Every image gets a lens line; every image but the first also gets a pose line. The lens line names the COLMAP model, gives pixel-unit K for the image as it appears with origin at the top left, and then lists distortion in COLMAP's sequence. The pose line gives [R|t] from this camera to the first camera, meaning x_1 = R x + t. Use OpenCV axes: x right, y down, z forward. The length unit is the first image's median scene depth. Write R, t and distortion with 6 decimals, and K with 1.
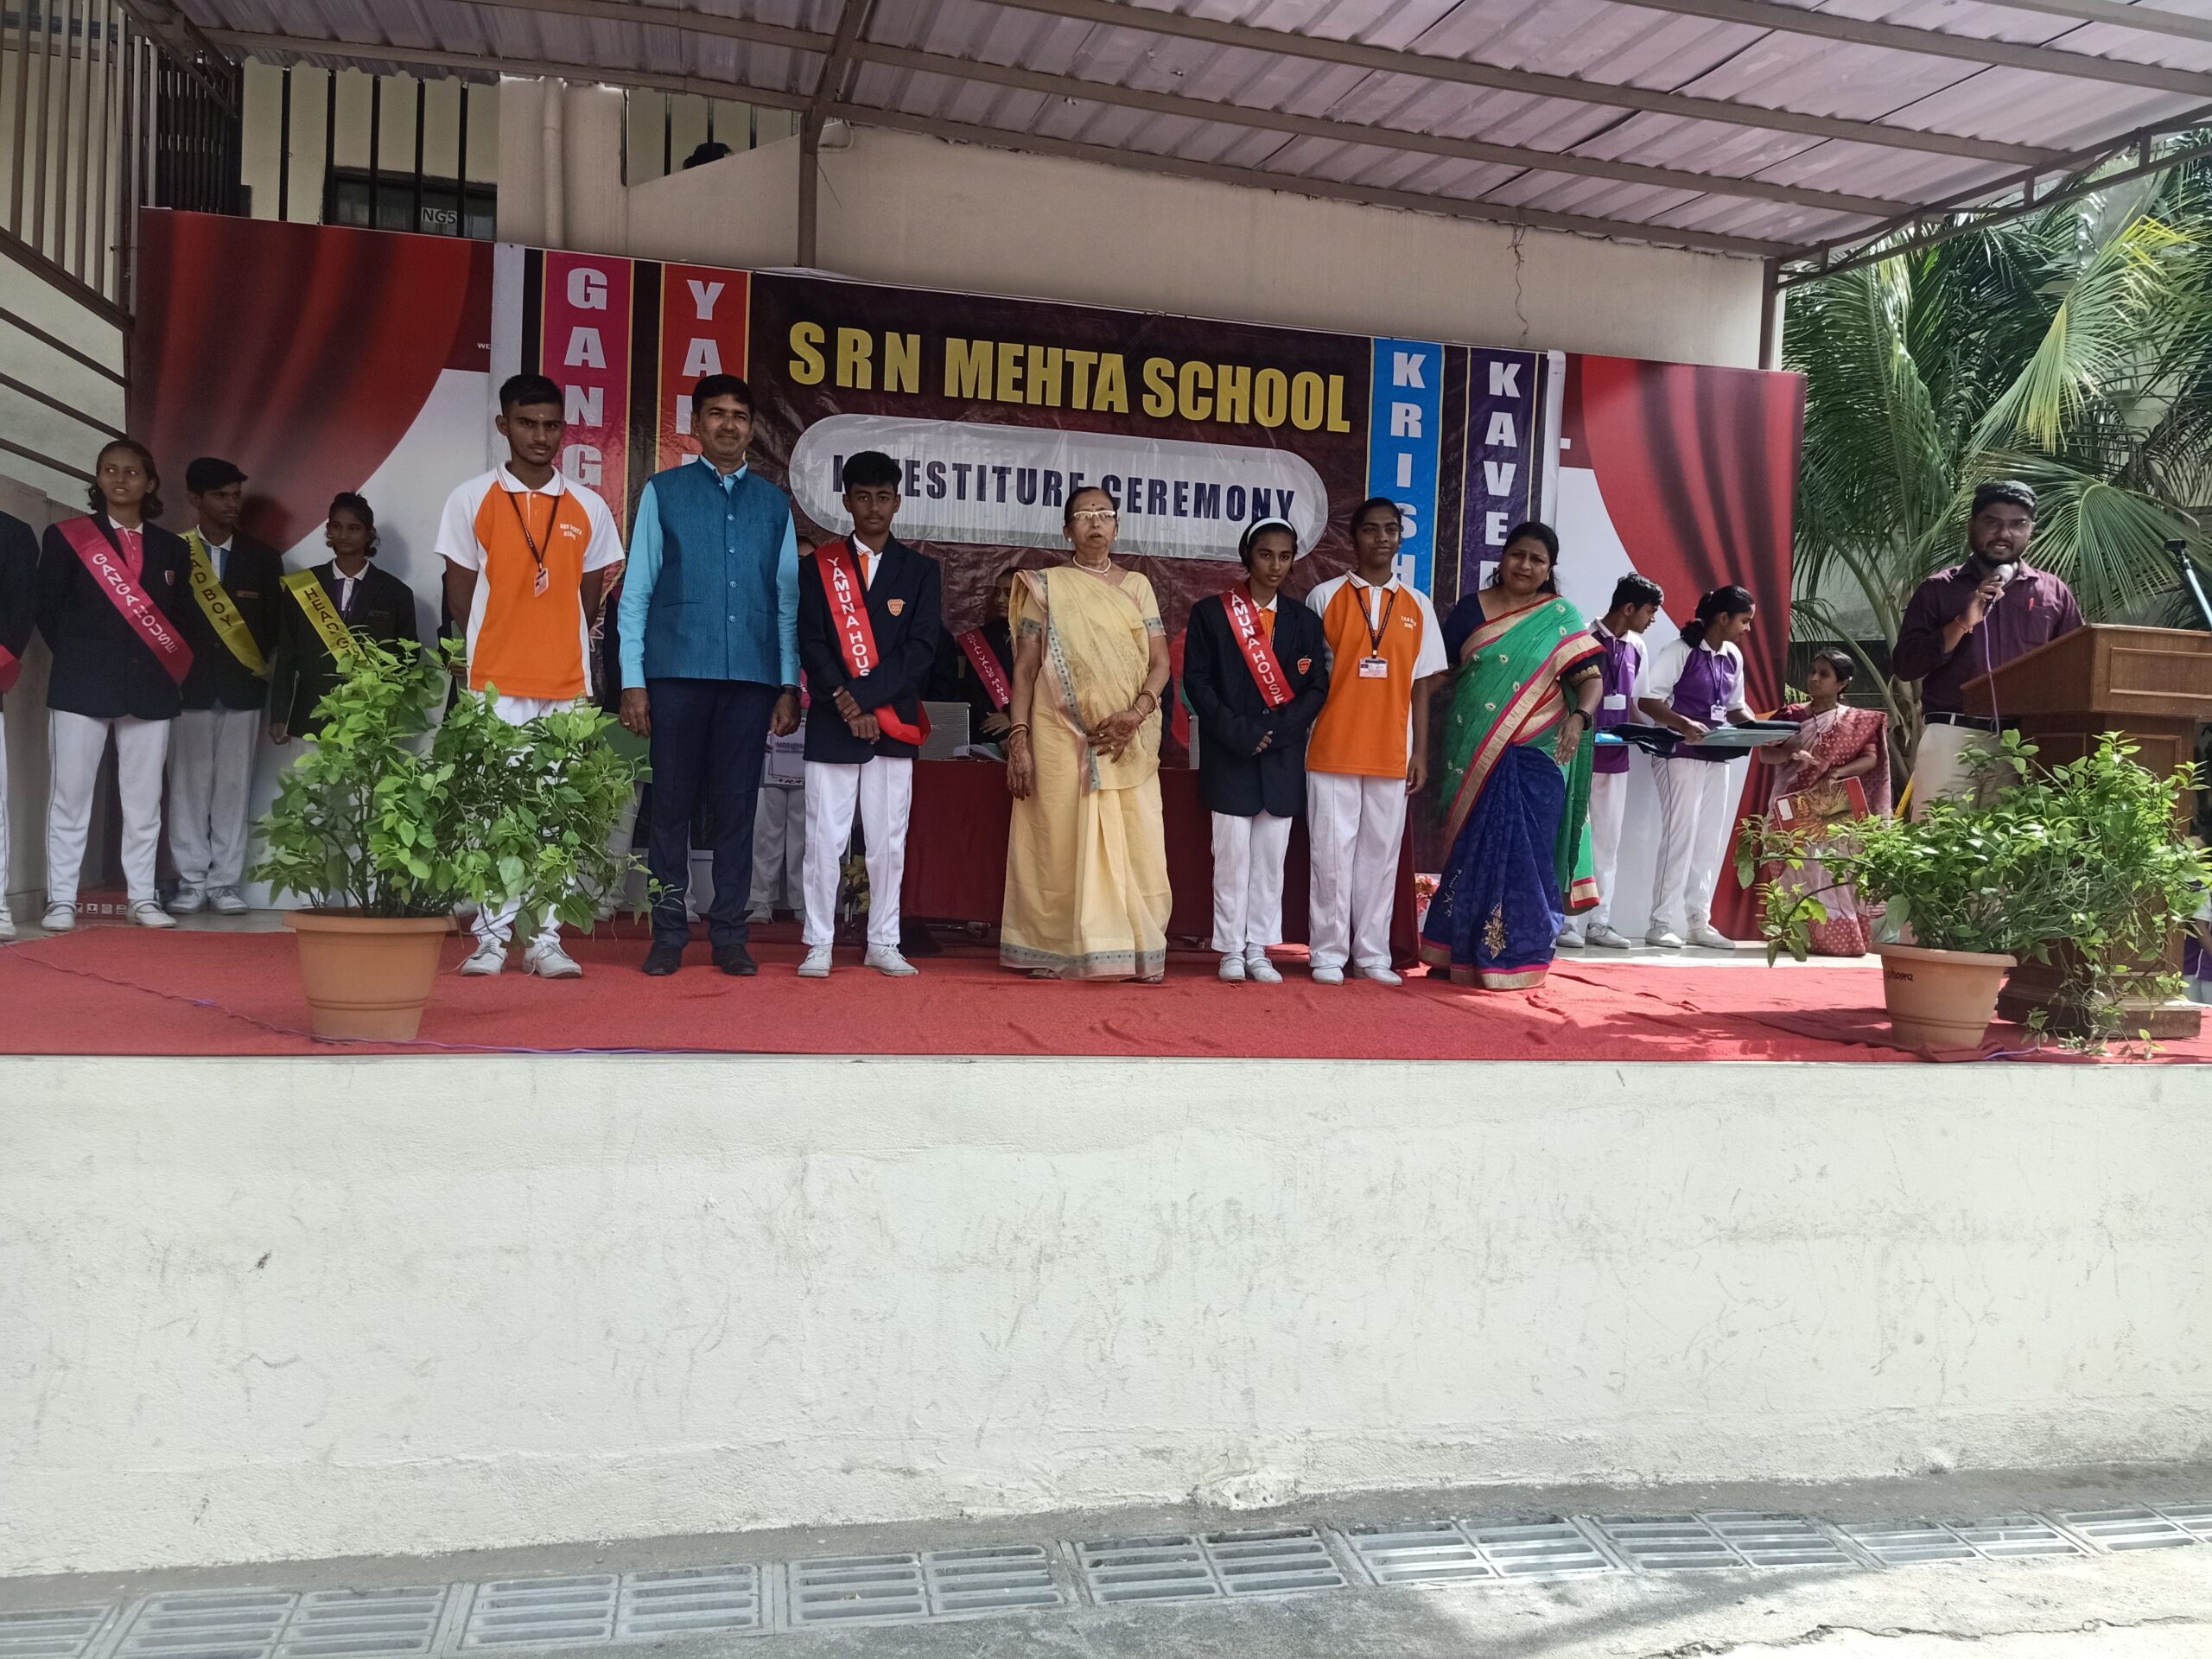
lens RADIAL K [[1643.9, 0, 1100.0], [0, 1643.9, 831.6], [0, 0, 1]] dist [0.097316, -0.139086]
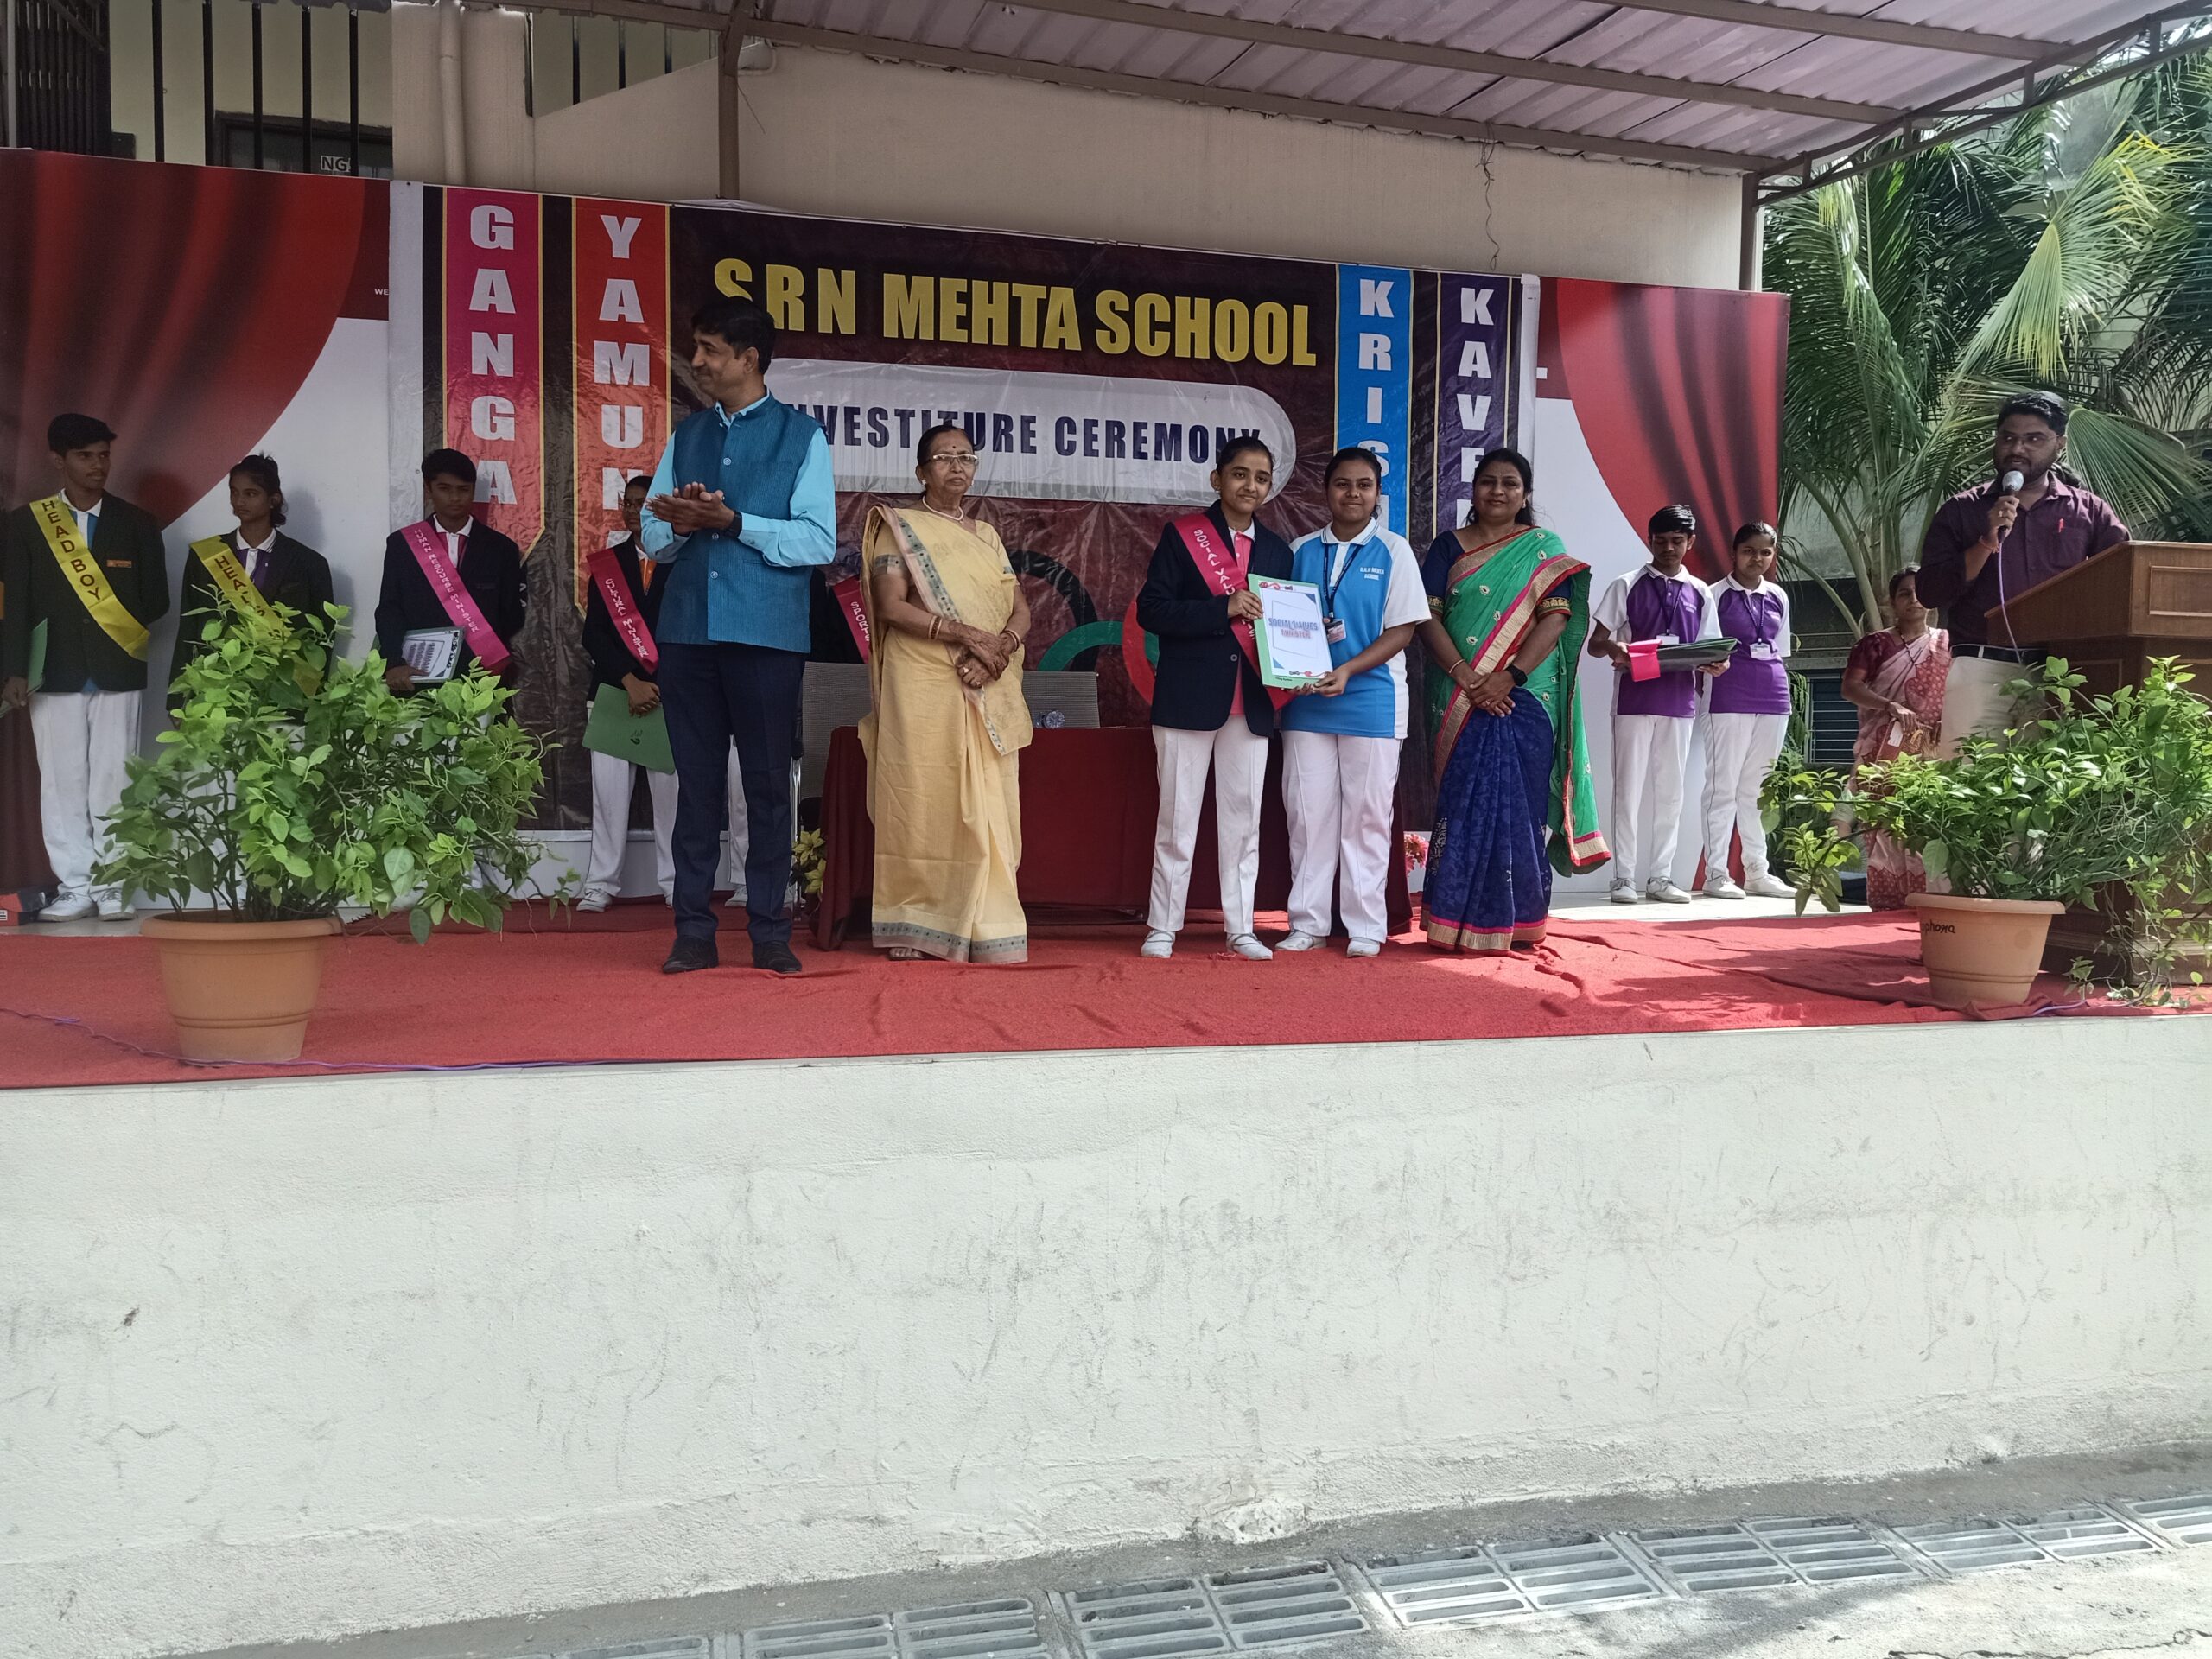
lens RADIAL K [[1643.9, 0, 1102.5], [0, 1643.9, 832.2], [0, 0, 1]] dist [0.097316, -0.139086]
pose [[0.999227, -0.030692, 0.024579, -0.003728], [0.030128, 0.999282, 0.022989, -0.001888], [-0.025267, -0.022230, 0.999434, 0.093425]]
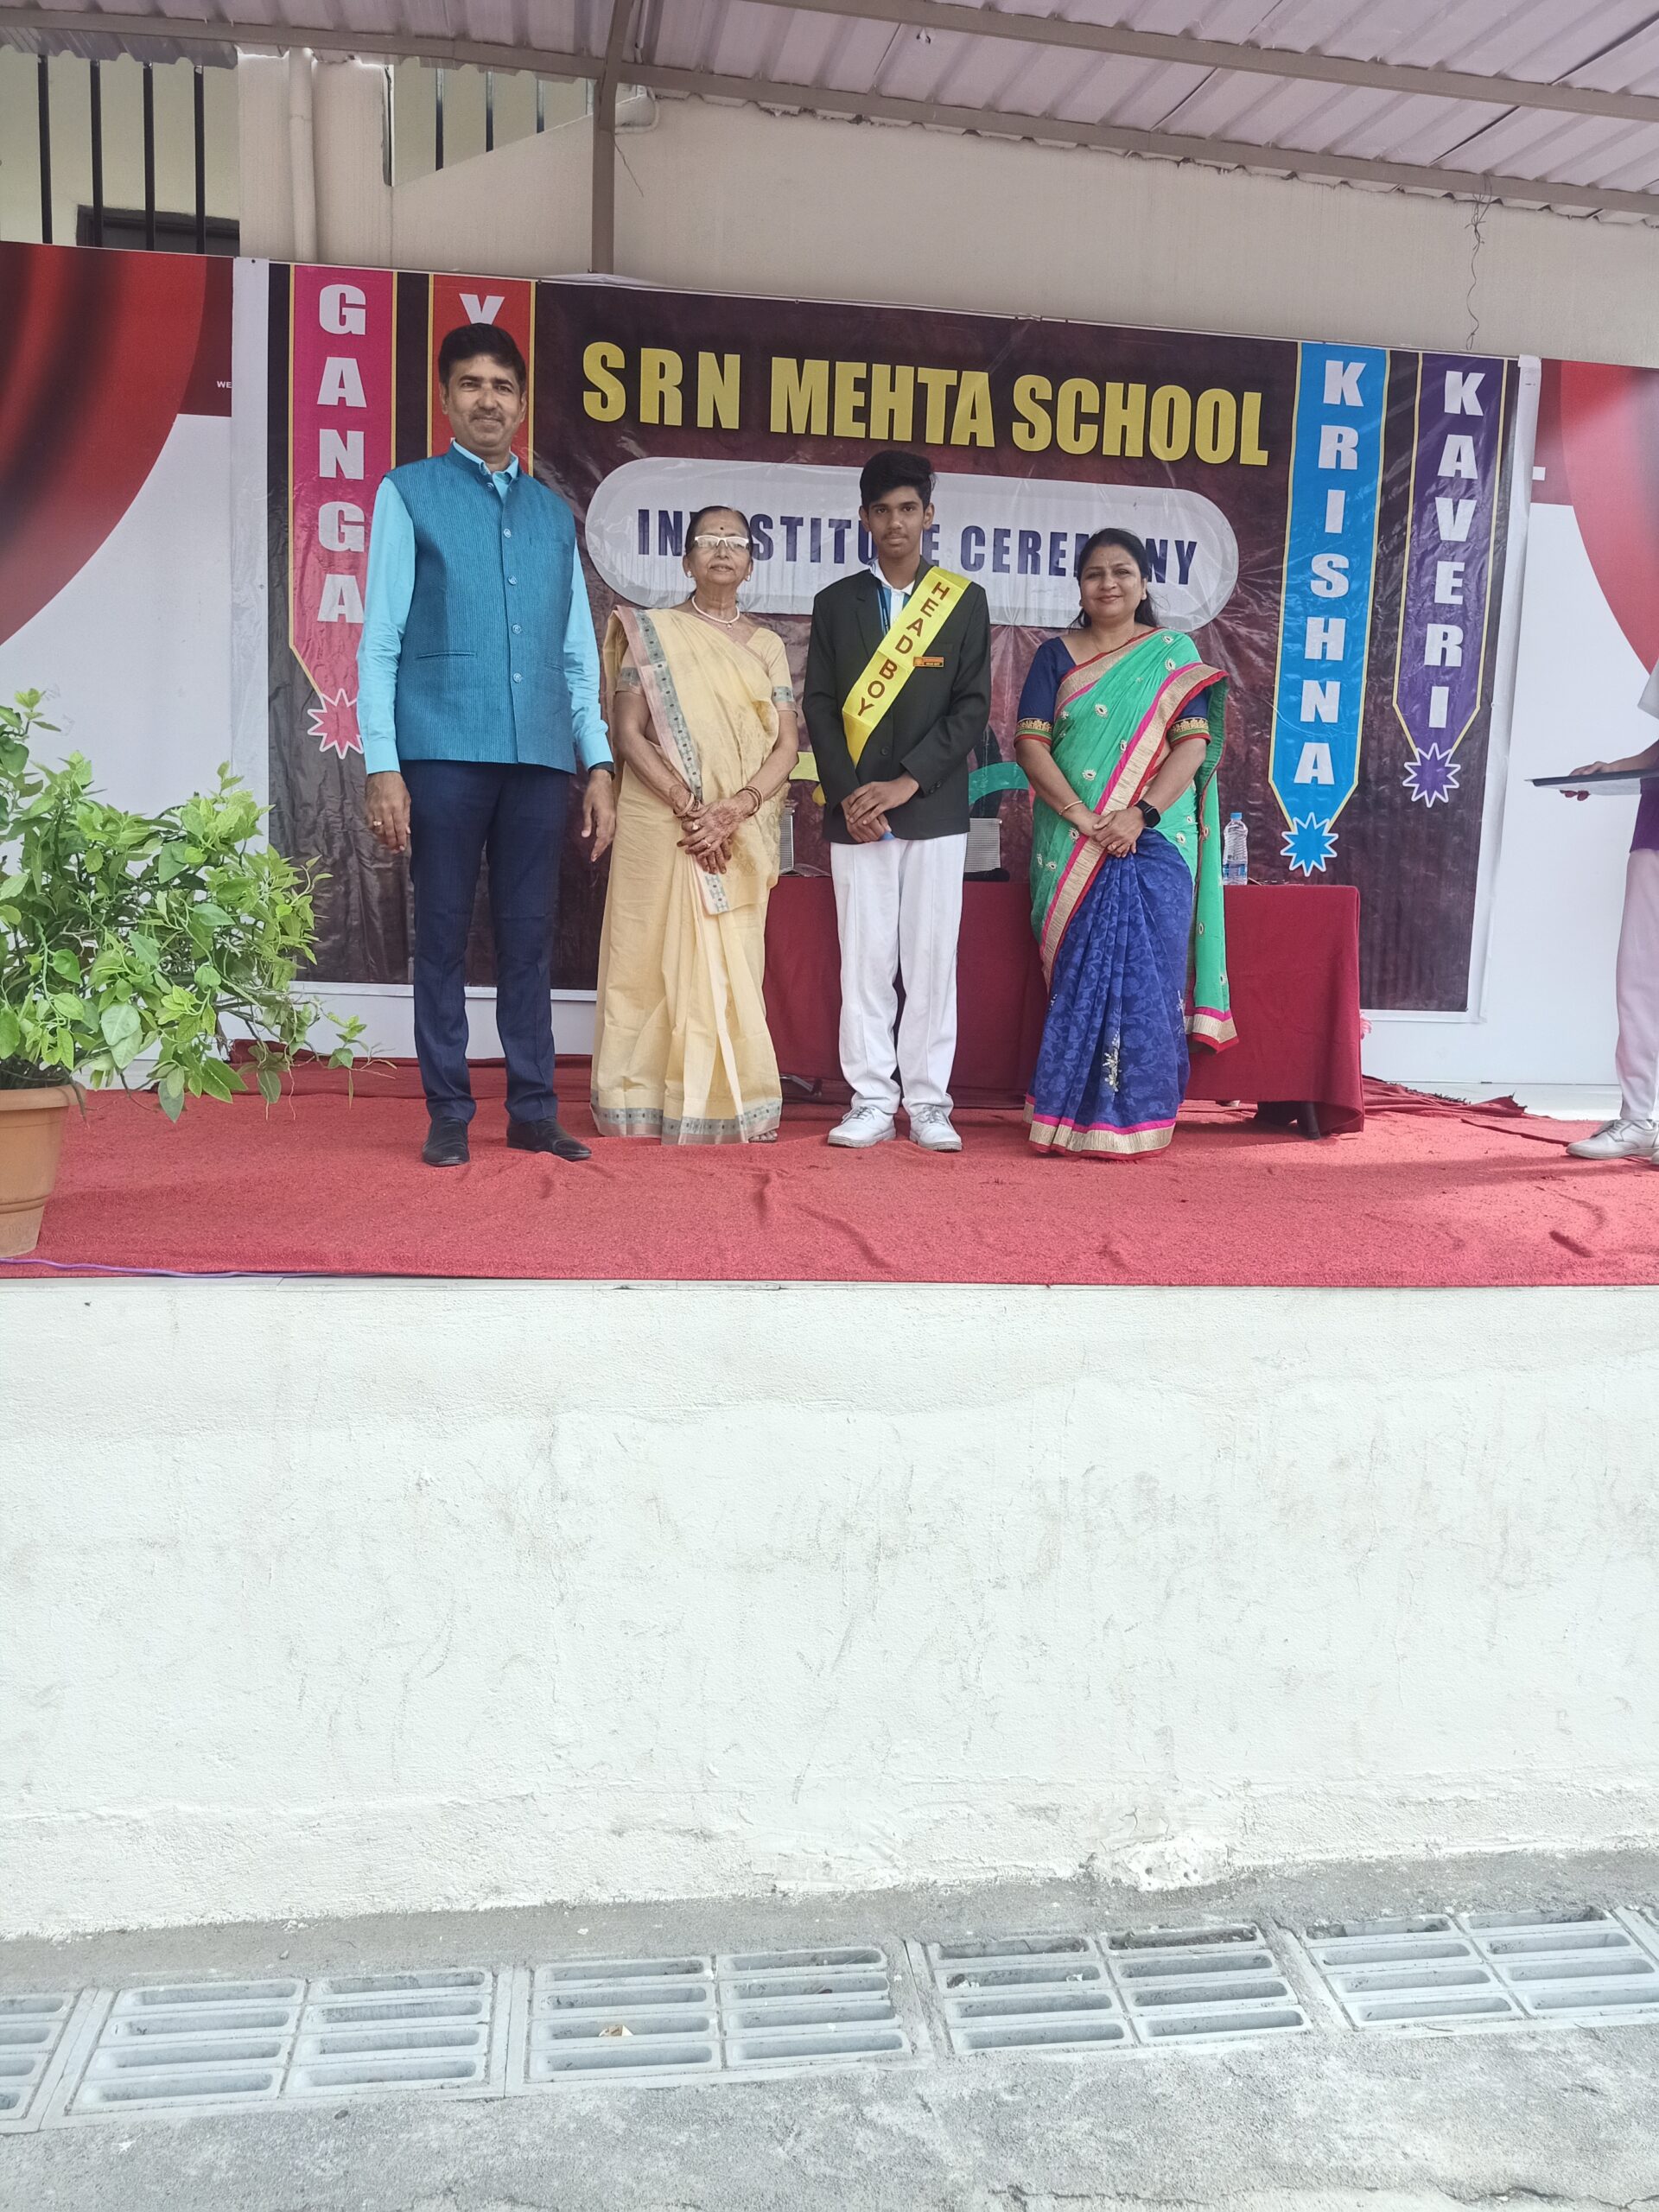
lens RADIAL K [[1643.9, 0, 820.6], [0, 1643.9, 1099.8], [0, 0, 1]] dist [0.097316, -0.139086]
pose [[0.996694, 0.001085, -0.081237, -0.002148], [0.005828, 0.996379, 0.084817, -0.002597], [0.081035, -0.085010, 0.993079, 0.254717]]
